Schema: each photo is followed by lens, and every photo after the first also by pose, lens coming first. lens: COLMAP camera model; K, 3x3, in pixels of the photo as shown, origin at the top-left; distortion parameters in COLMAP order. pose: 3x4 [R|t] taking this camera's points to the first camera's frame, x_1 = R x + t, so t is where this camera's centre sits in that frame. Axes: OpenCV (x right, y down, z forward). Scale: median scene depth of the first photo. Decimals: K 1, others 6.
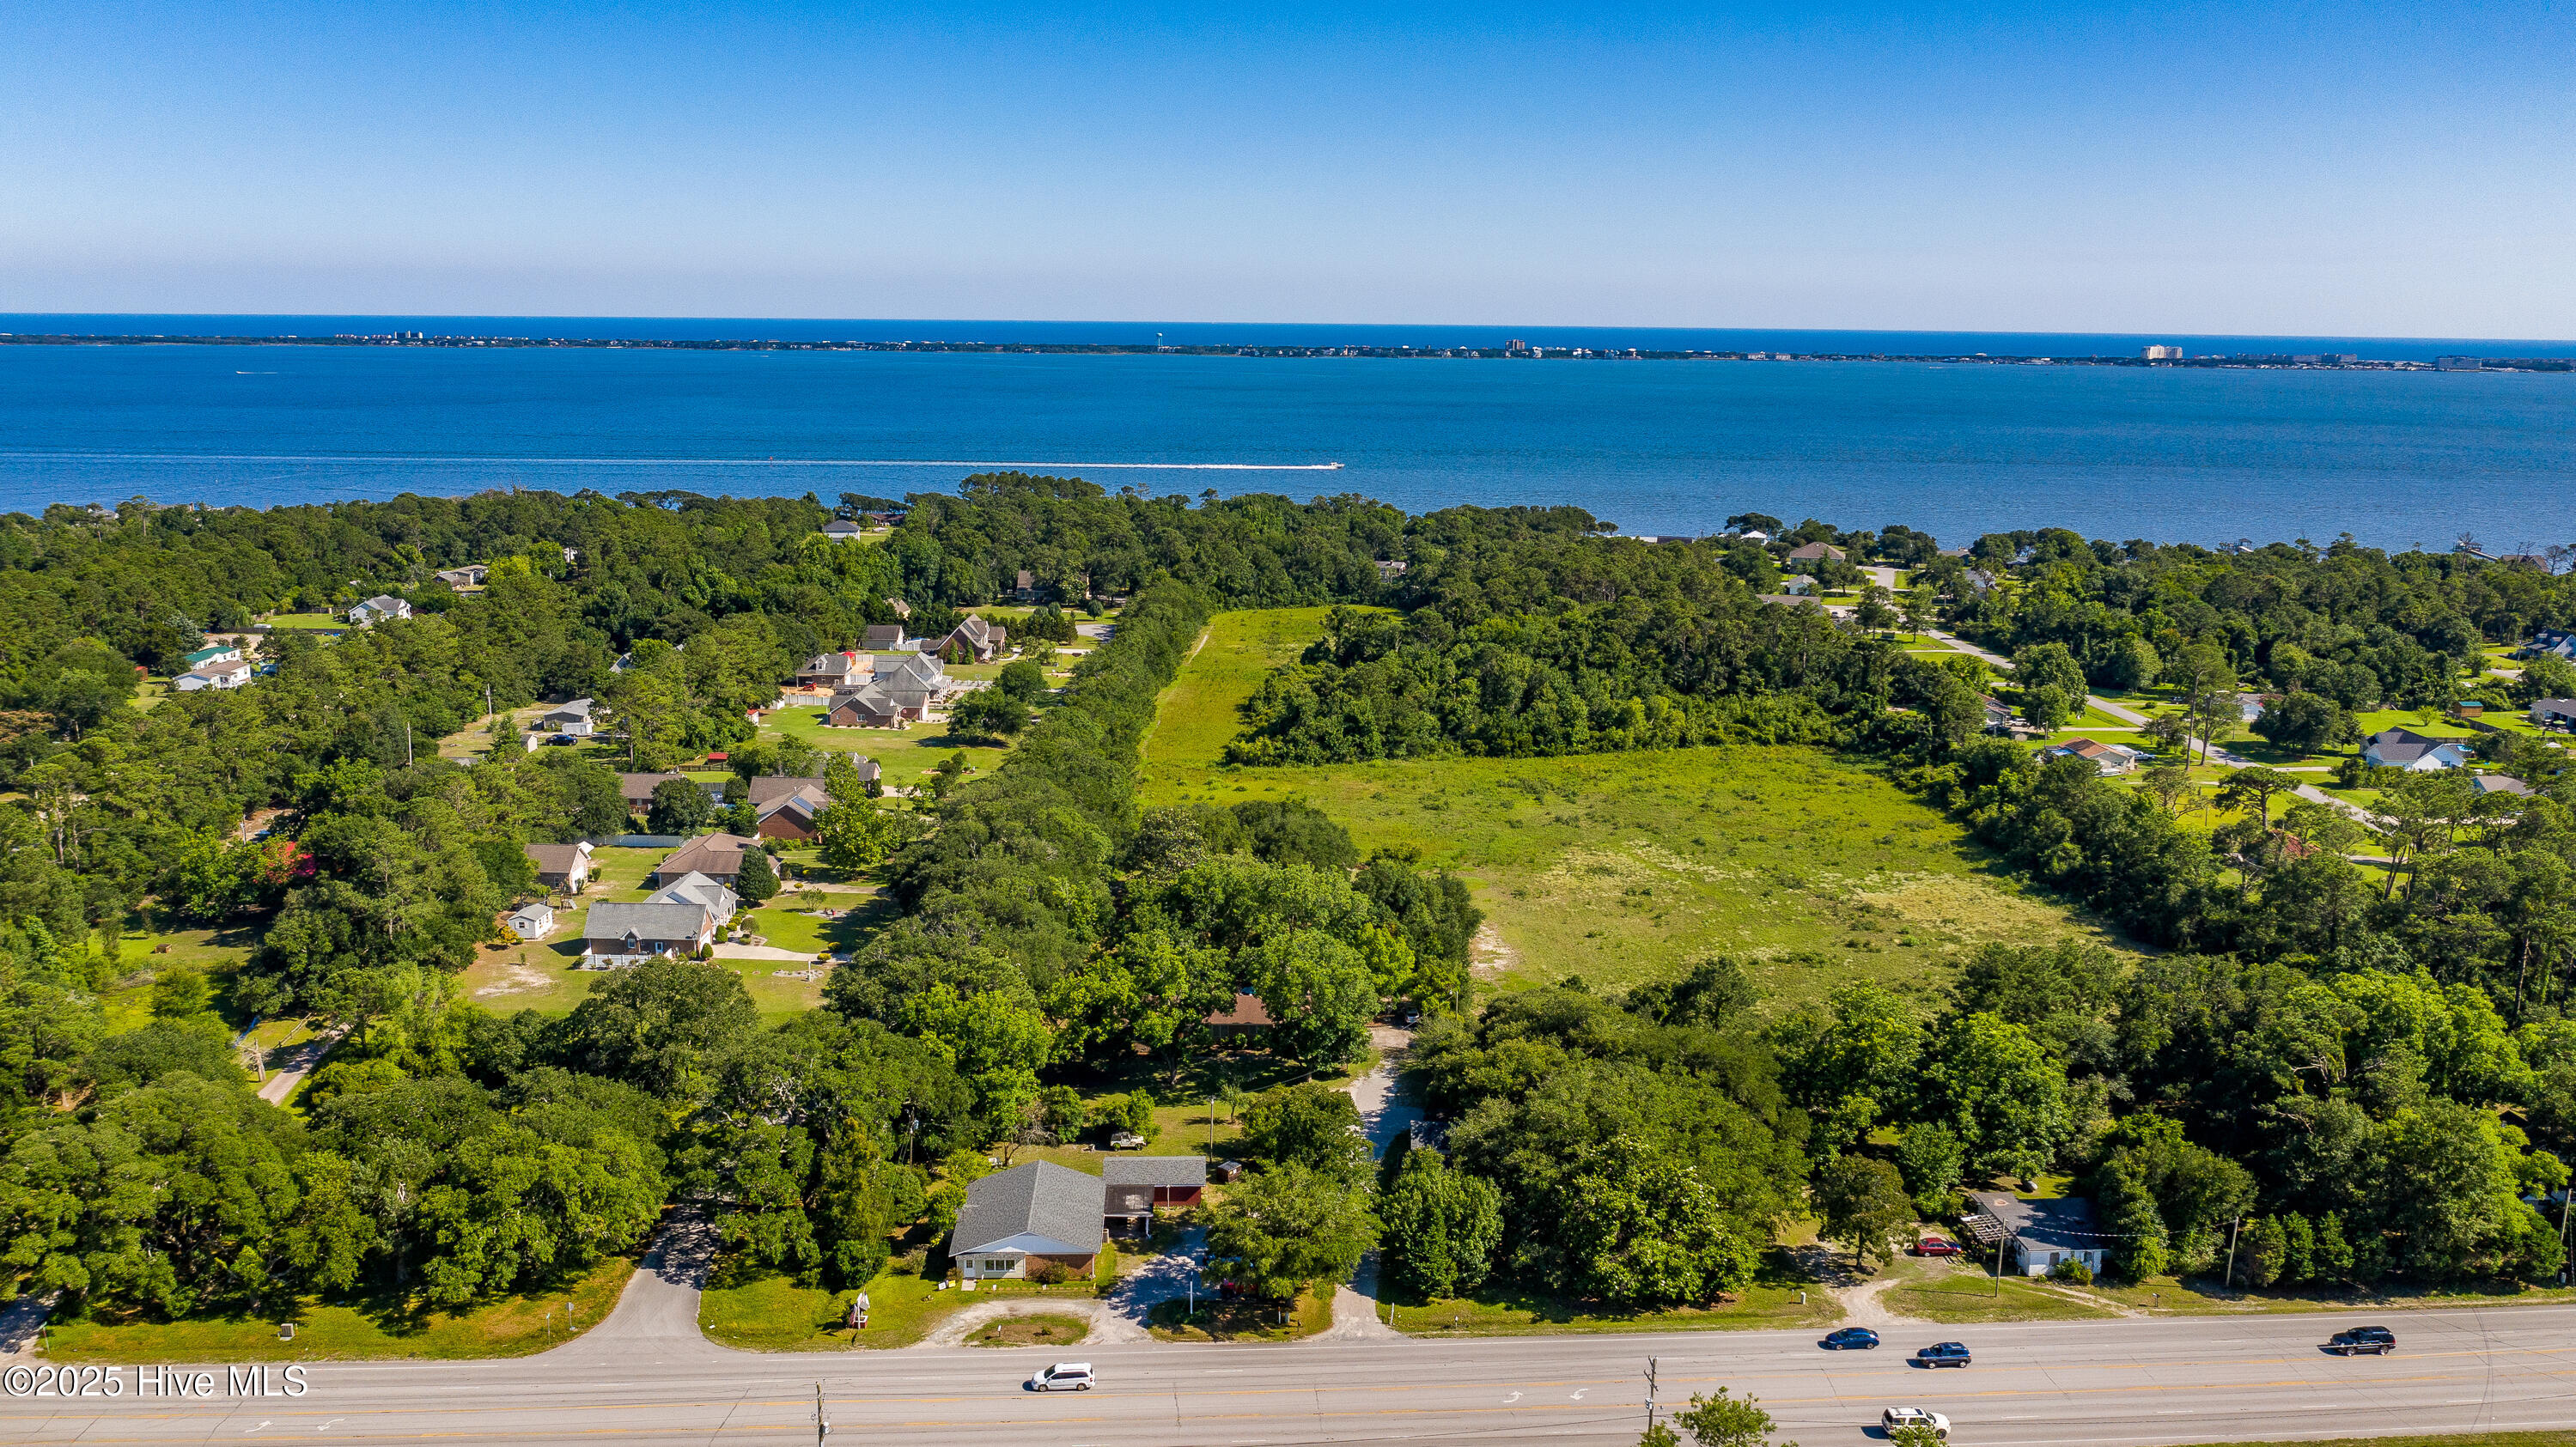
lens RADIAL K [[2106.6, 0, 1285.7], [0, 2106.6, 719.1], [0, 0, 1]] dist [-0.021624, 0.003450]
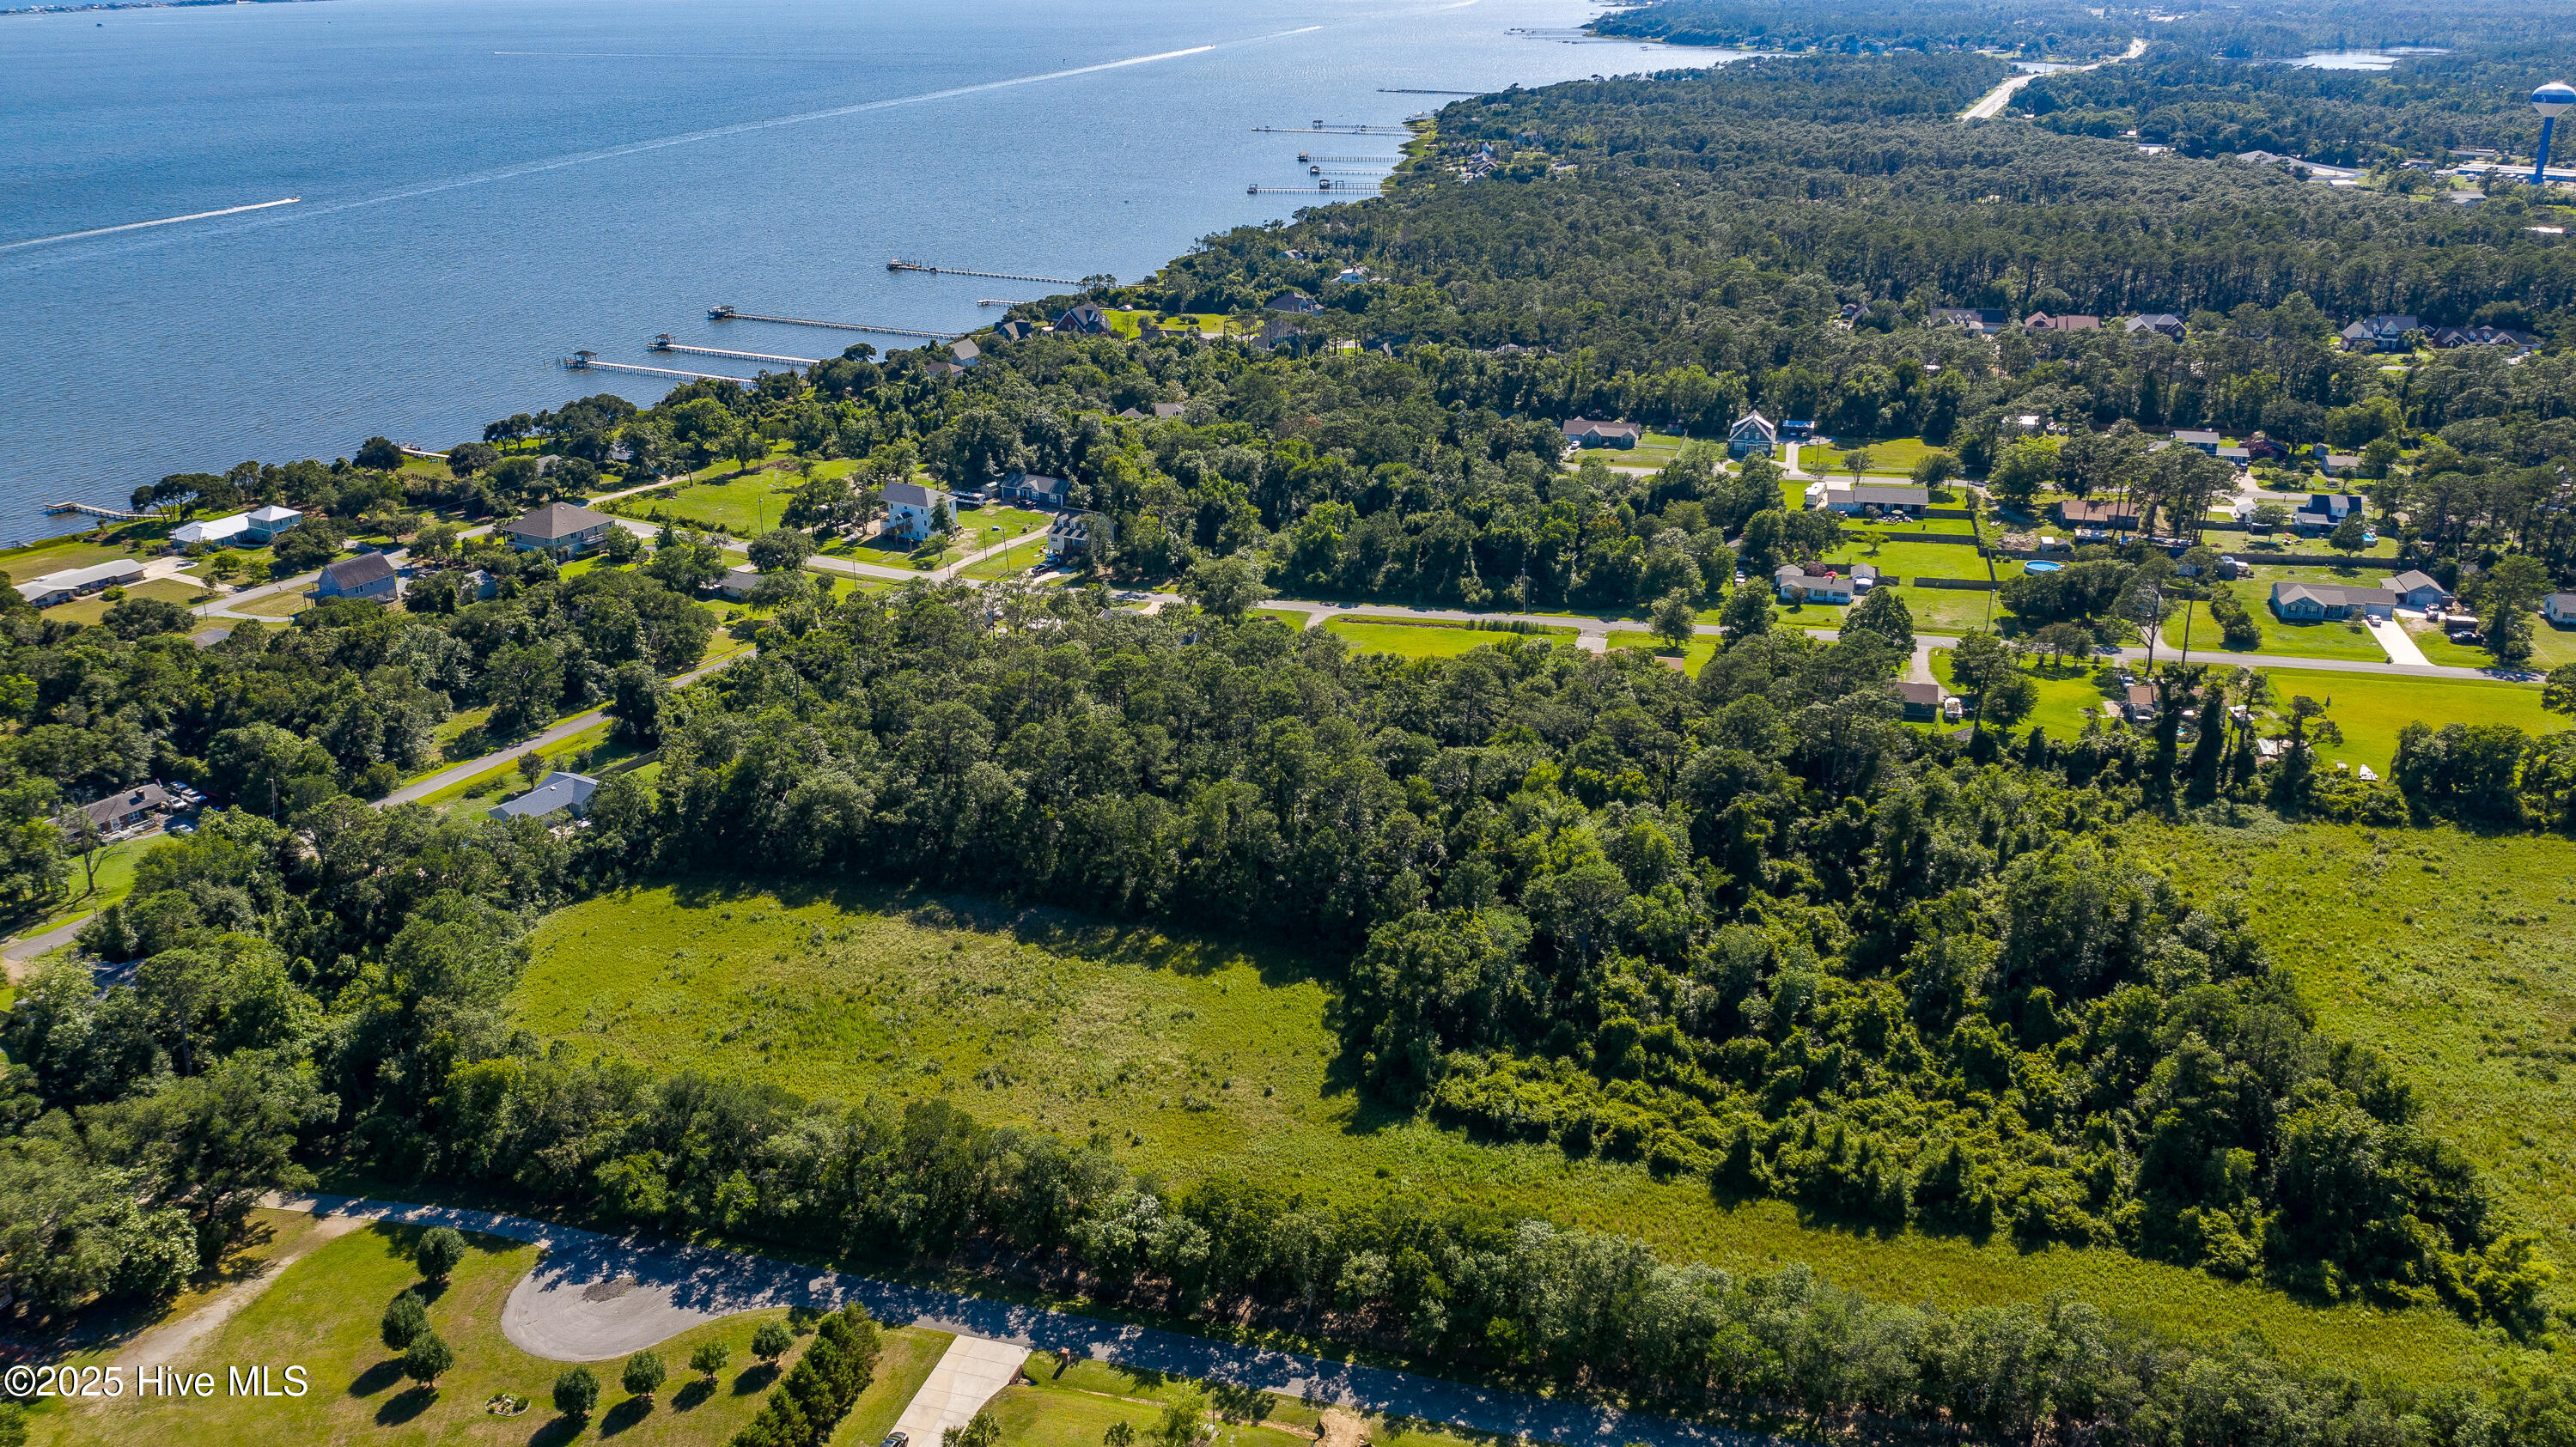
lens RADIAL K [[2029.3, 0, 1285.3], [0, 2029.3, 714.0], [0, 0, 1]] dist [-0.018478, 0.002886]
pose [[0.260864, -0.354935, 0.897759, -0.651717], [0.192498, 0.930408, 0.311908, -0.430469], [-0.945989, 0.091451, 0.311034, 1.502219]]
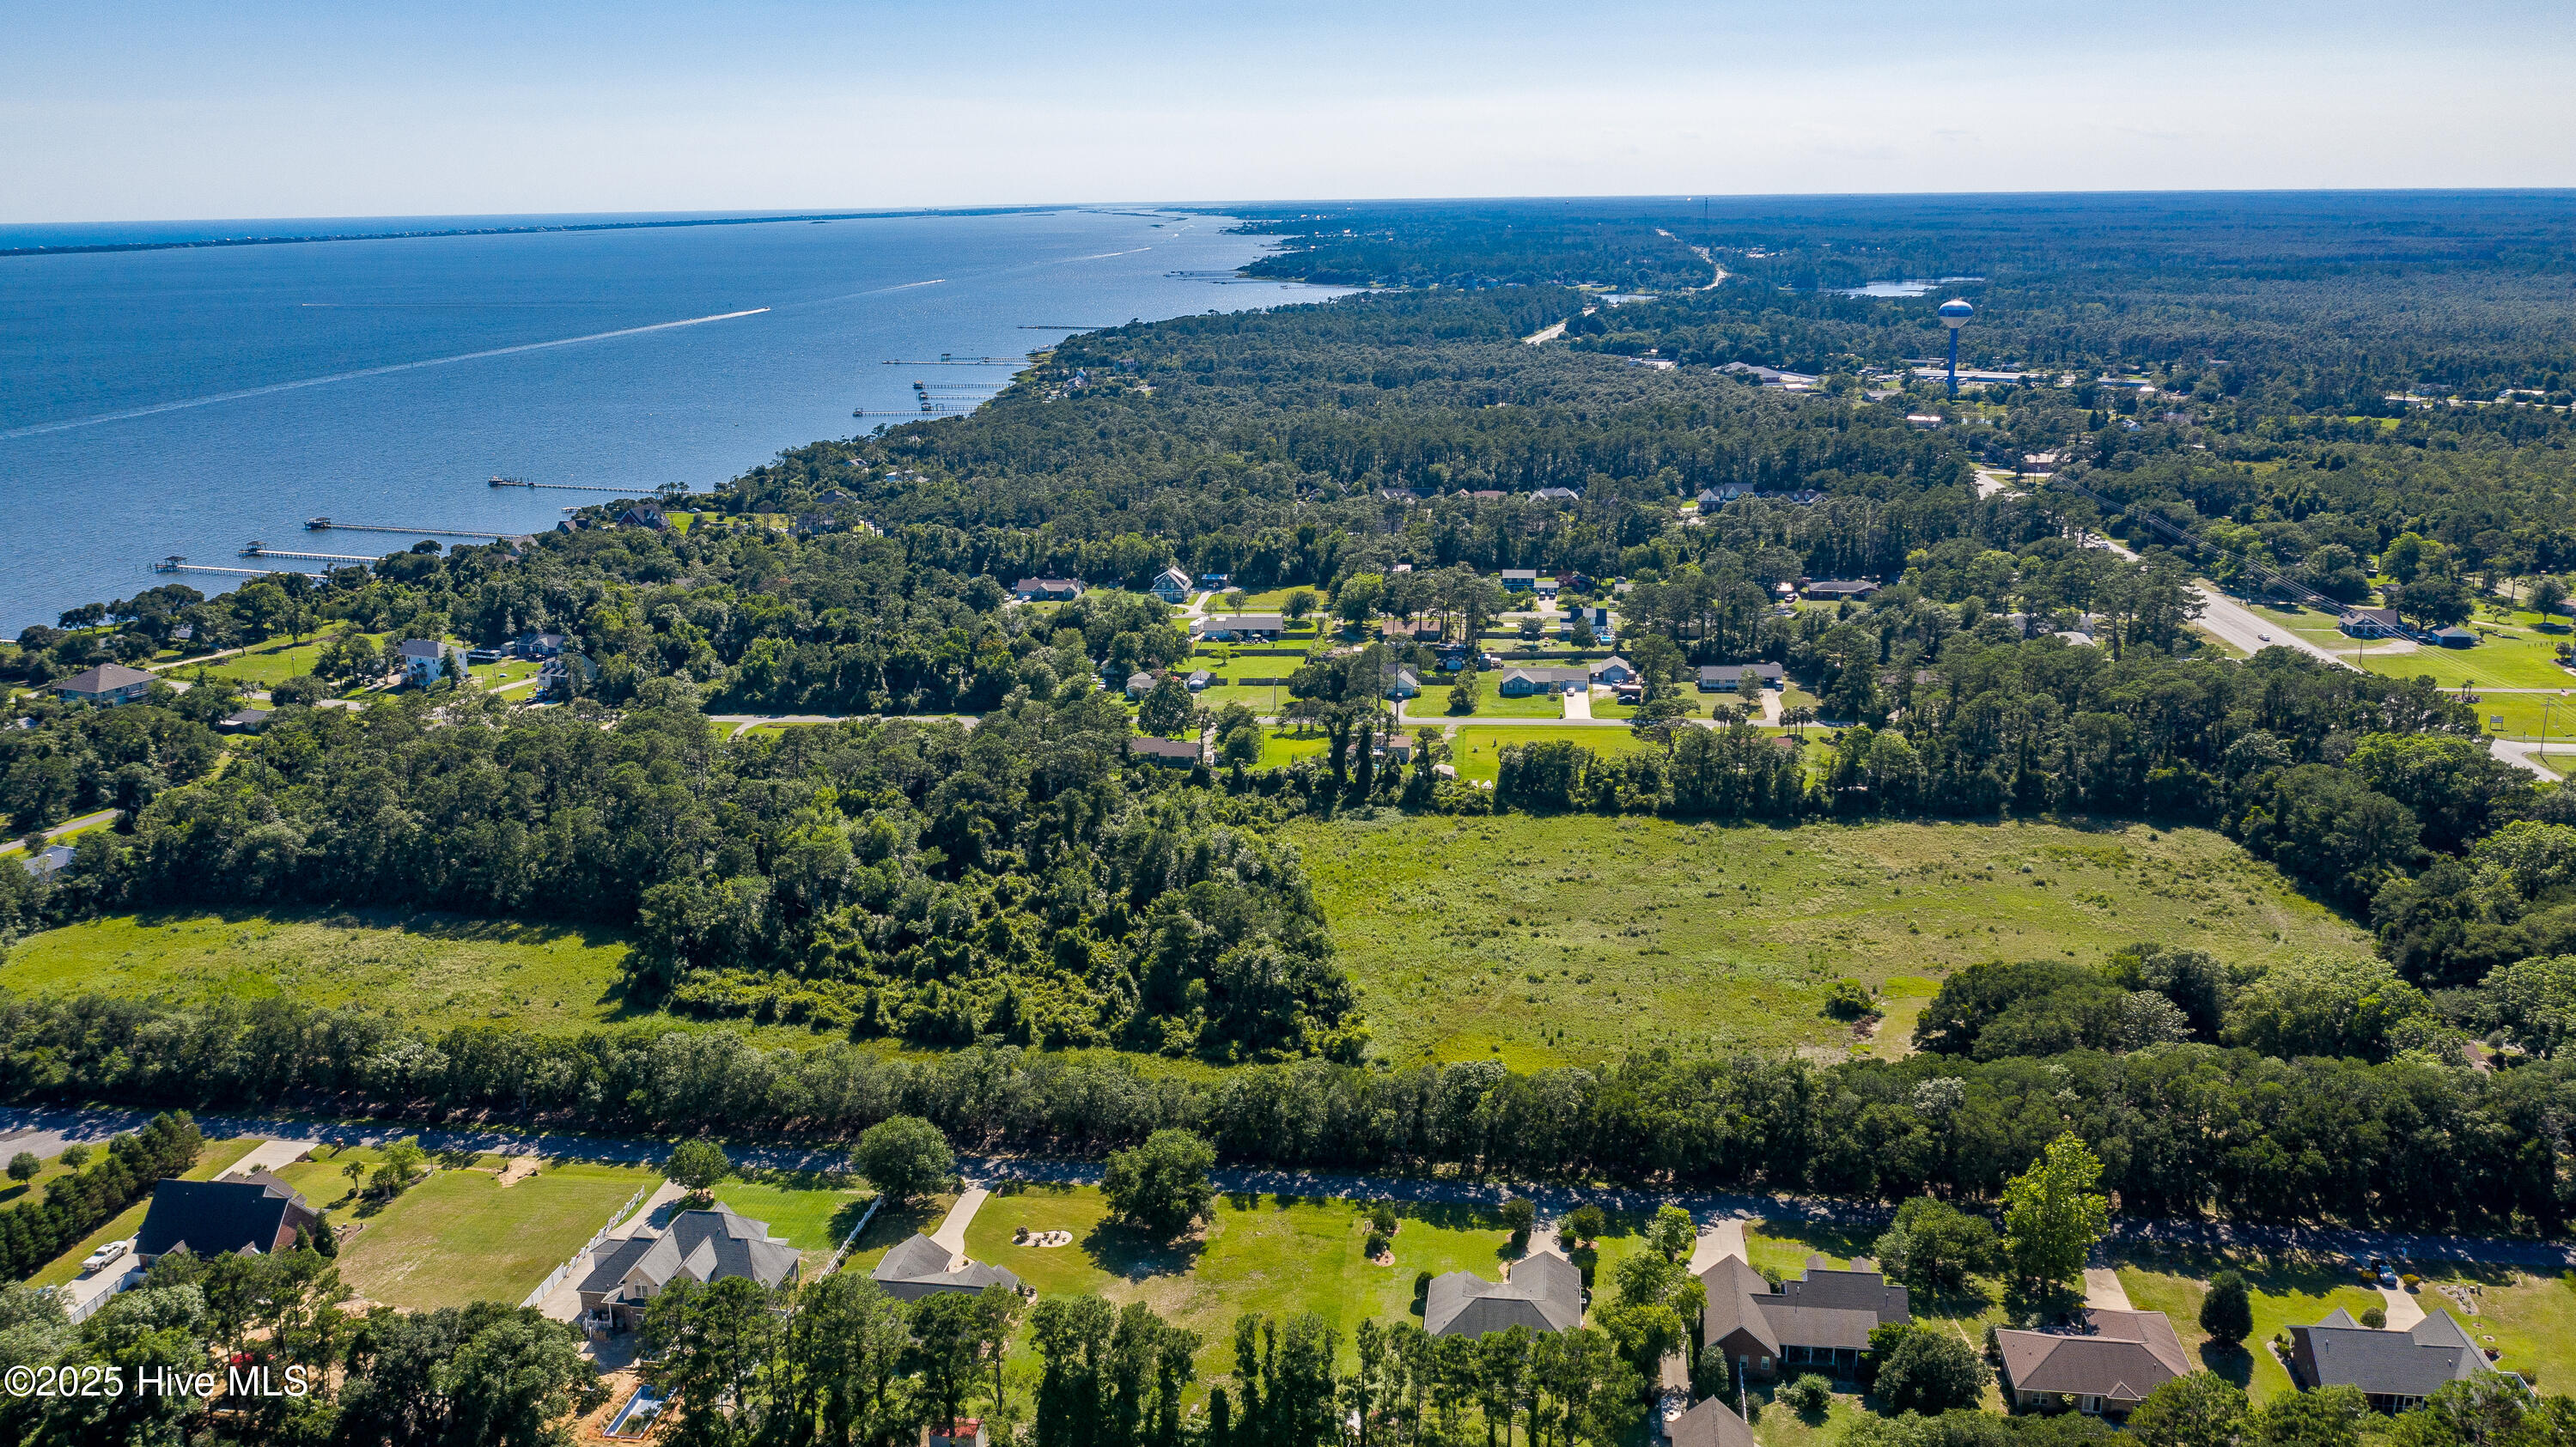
lens RADIAL K [[2029.3, 0, 1285.3], [0, 2029.3, 714.0], [0, 0, 1]] dist [-0.018478, 0.002886]
pose [[0.128002, -0.258901, 0.957385, -0.942813], [0.200454, 0.952156, 0.230687, -0.367551], [-0.971305, 0.162383, 0.173775, 1.175412]]
